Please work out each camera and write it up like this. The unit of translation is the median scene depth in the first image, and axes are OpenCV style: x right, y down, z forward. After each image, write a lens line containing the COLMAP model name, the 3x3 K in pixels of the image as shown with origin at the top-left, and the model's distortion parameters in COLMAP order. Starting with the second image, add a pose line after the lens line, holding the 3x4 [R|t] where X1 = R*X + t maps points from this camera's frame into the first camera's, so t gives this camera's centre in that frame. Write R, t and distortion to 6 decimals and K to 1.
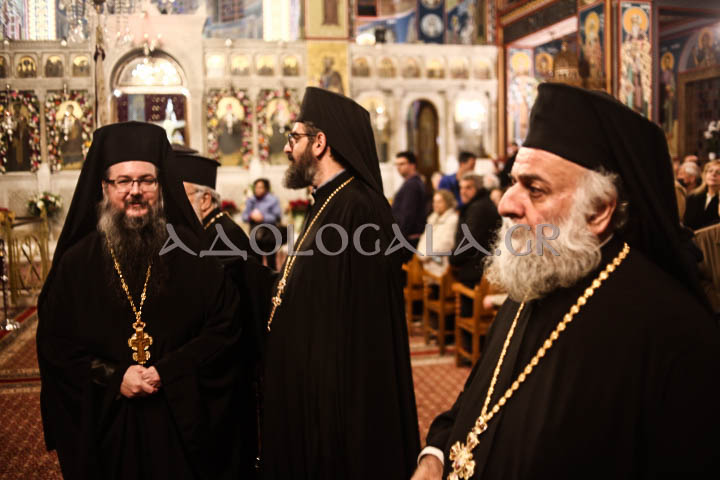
lens RADIAL K [[710.2, 0, 360.0], [0, 710.2, 240.0], [0, 0, 1]] dist [-0.150240, 0.105425]
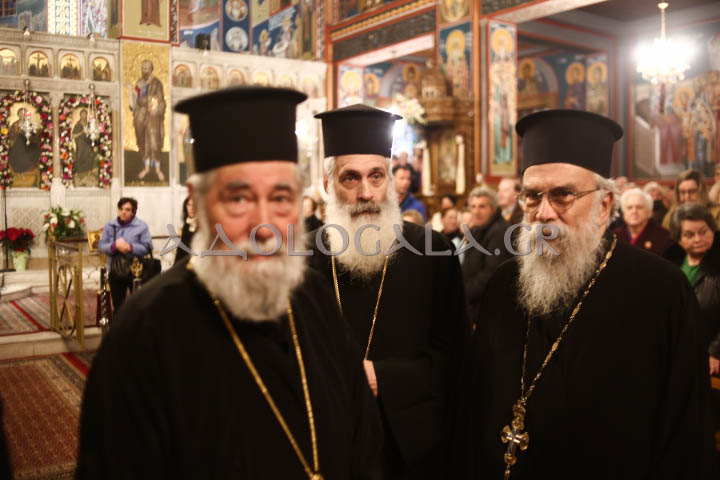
lens RADIAL K [[710.2, 0, 360.0], [0, 710.2, 240.0], [0, 0, 1]] dist [-0.150240, 0.105425]
pose [[0.927674, -0.008738, 0.373288, -0.130626], [0.024719, 0.998970, -0.038045, -0.003731], [-0.372572, 0.044521, 0.926935, 0.134635]]
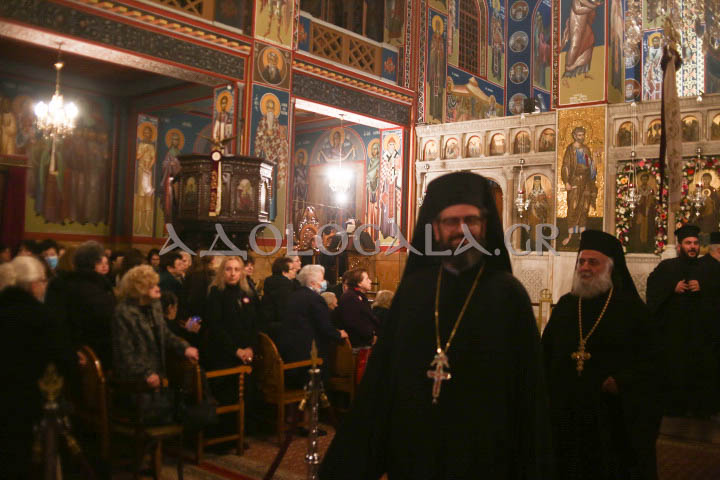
lens RADIAL K [[710.2, 0, 360.0], [0, 710.2, 240.0], [0, 0, 1]] dist [-0.150240, 0.105425]
pose [[0.604837, 0.016726, -0.796174, -0.020724], [-0.120907, 0.990118, -0.071051, -0.011865], [0.787117, 0.139237, 0.600882, 0.204656]]
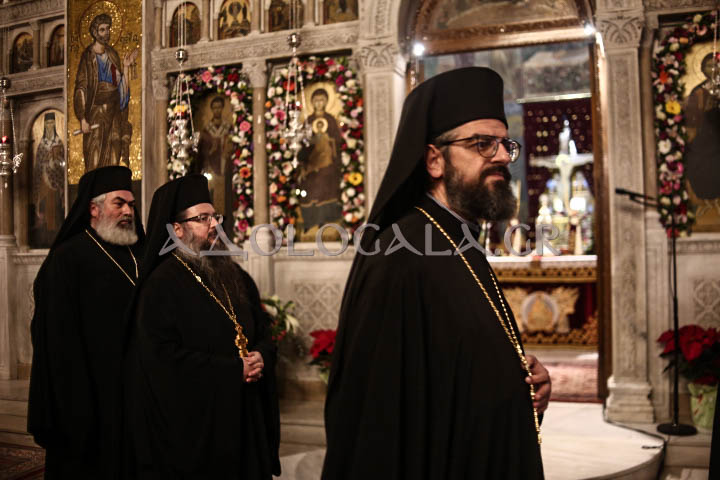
lens RADIAL K [[710.2, 0, 360.0], [0, 710.2, 240.0], [0, 0, 1]] dist [-0.150240, 0.105425]
pose [[0.843882, -0.008135, -0.536467, -0.162876], [-0.045840, 0.995136, -0.087198, -0.065543], [0.534567, 0.098177, 0.839404, 0.658600]]
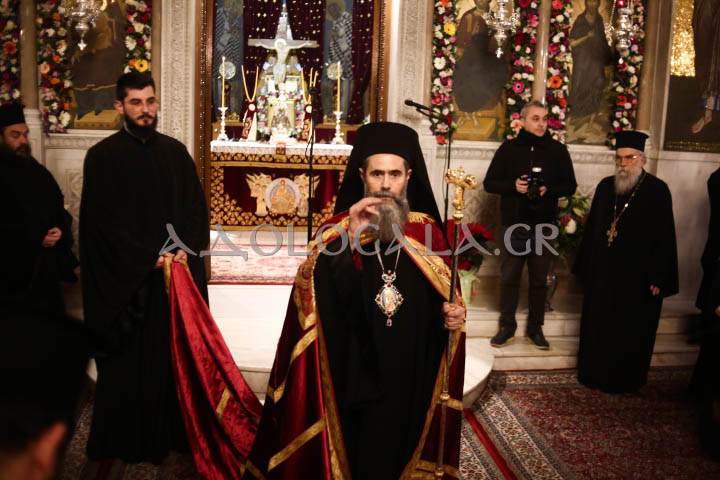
lens RADIAL K [[710.2, 0, 360.0], [0, 710.2, 240.0], [0, 0, 1]] dist [-0.150240, 0.105425]
pose [[0.994989, 0.068212, -0.073109, -0.233021], [-0.062447, 0.994962, 0.078432, -0.078643], [0.078091, -0.073474, 0.994235, 0.615572]]
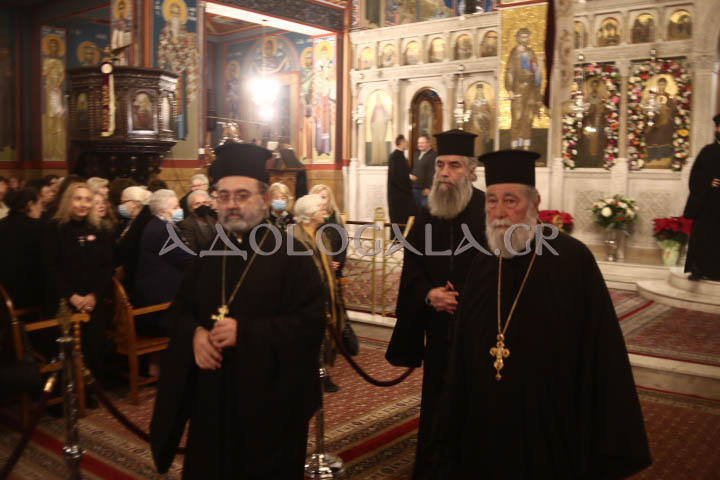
lens RADIAL K [[710.2, 0, 360.0], [0, 710.2, 240.0], [0, 0, 1]] dist [-0.150240, 0.105425]
pose [[0.629039, 0.094563, -0.771601, -0.041899], [-0.098741, 0.994254, 0.041352, -0.024658], [0.771077, 0.050176, 0.634762, 0.301137]]
